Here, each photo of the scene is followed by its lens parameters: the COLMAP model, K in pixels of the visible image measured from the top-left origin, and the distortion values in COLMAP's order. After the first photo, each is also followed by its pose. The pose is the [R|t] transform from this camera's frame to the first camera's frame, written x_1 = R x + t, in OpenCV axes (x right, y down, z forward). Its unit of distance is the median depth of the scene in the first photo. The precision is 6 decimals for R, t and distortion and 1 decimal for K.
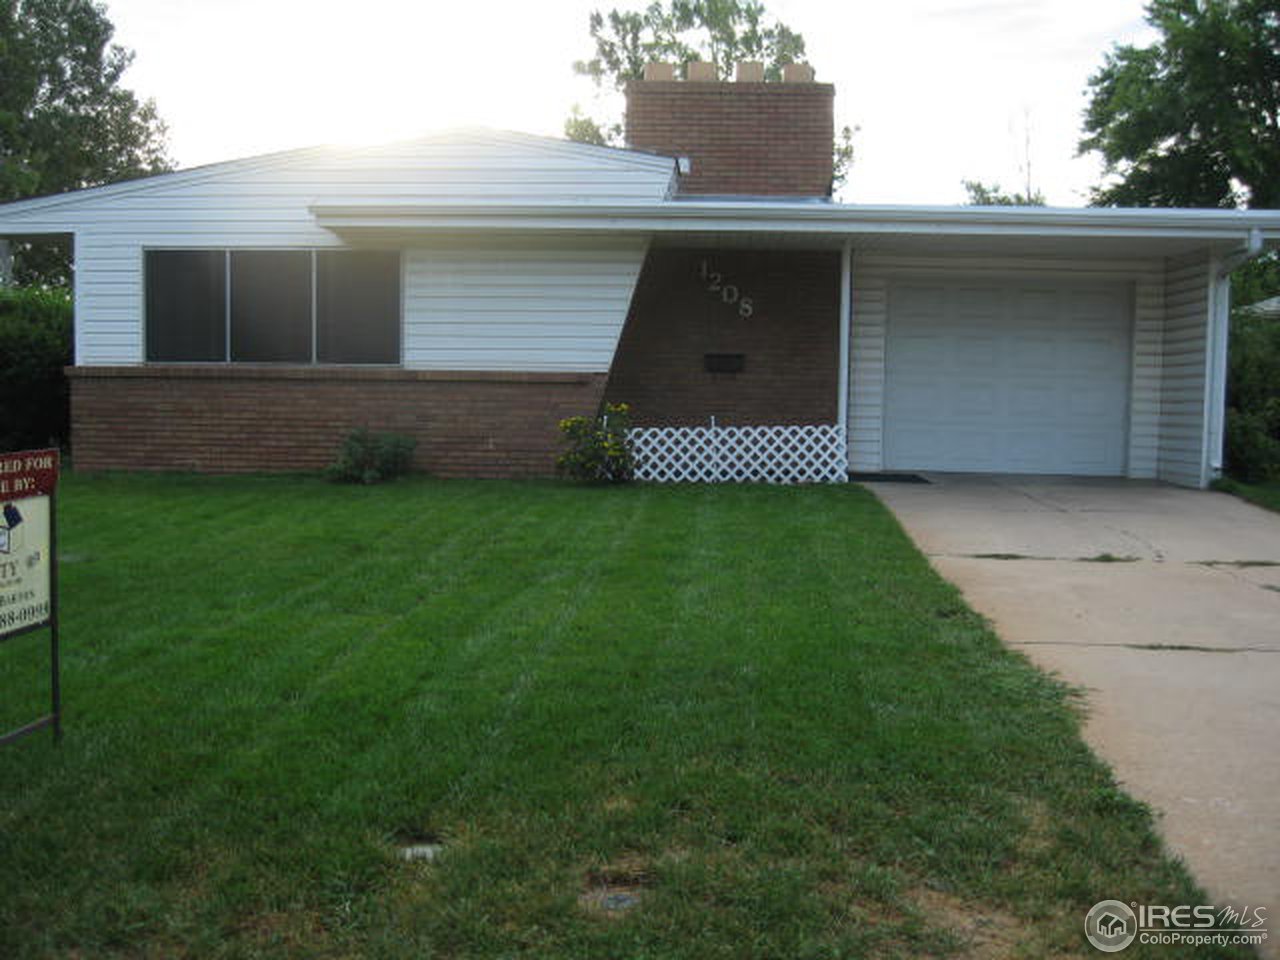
lens RADIAL K [[1404.6, 0, 640.0], [0, 1404.6, 480.0], [0, 0, 1]] dist [-0.119226, 0.059182]
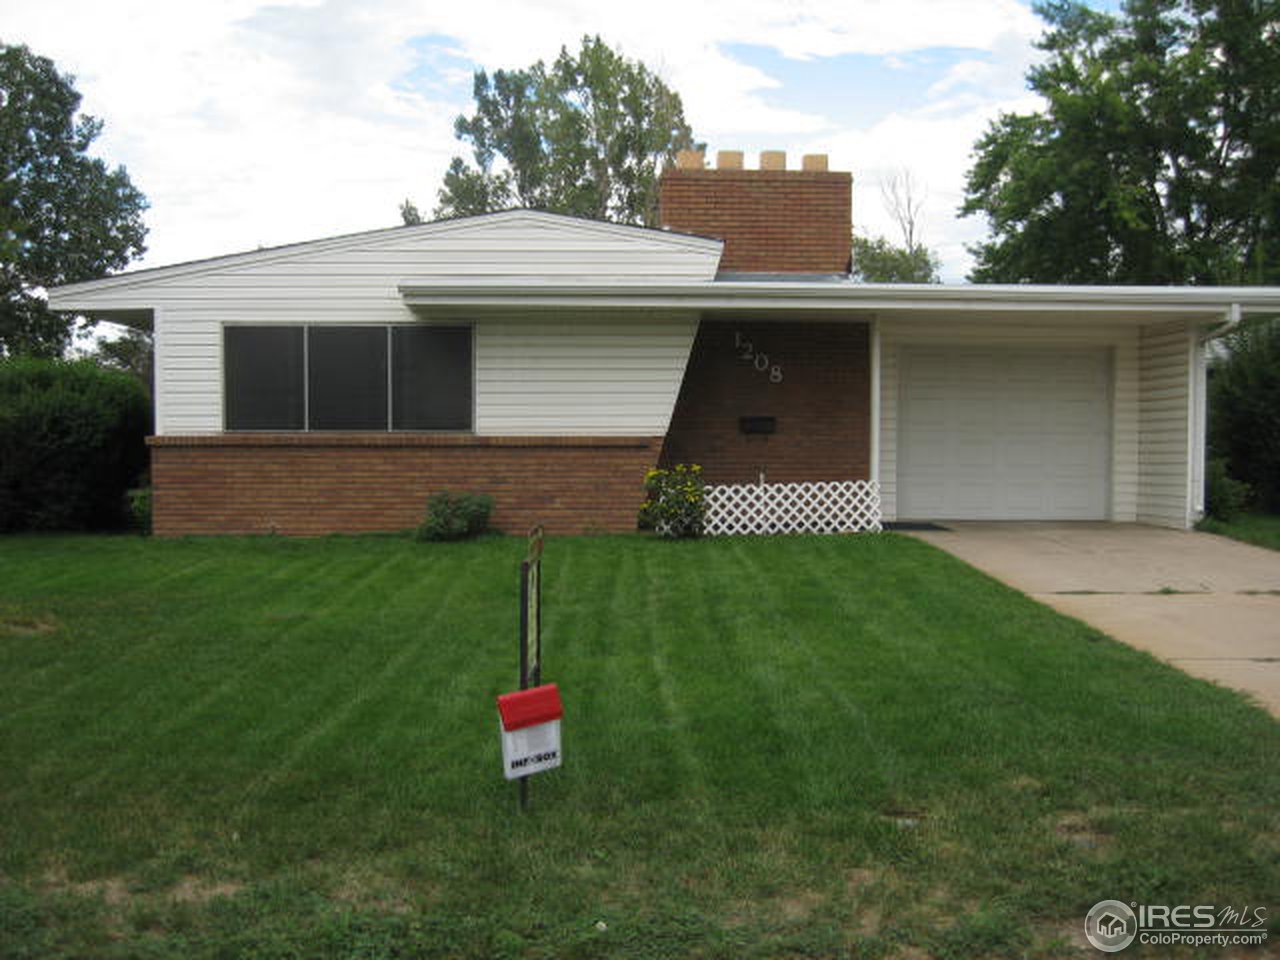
lens RADIAL K [[1404.6, 0, 640.0], [0, 1404.6, 480.0], [0, 0, 1]] dist [-0.119226, 0.059182]
pose [[0.994282, -0.017918, 0.105271, -0.156399], [0.021574, 0.999199, -0.033700, -0.005752], [-0.104583, 0.035778, 0.993872, -0.084583]]
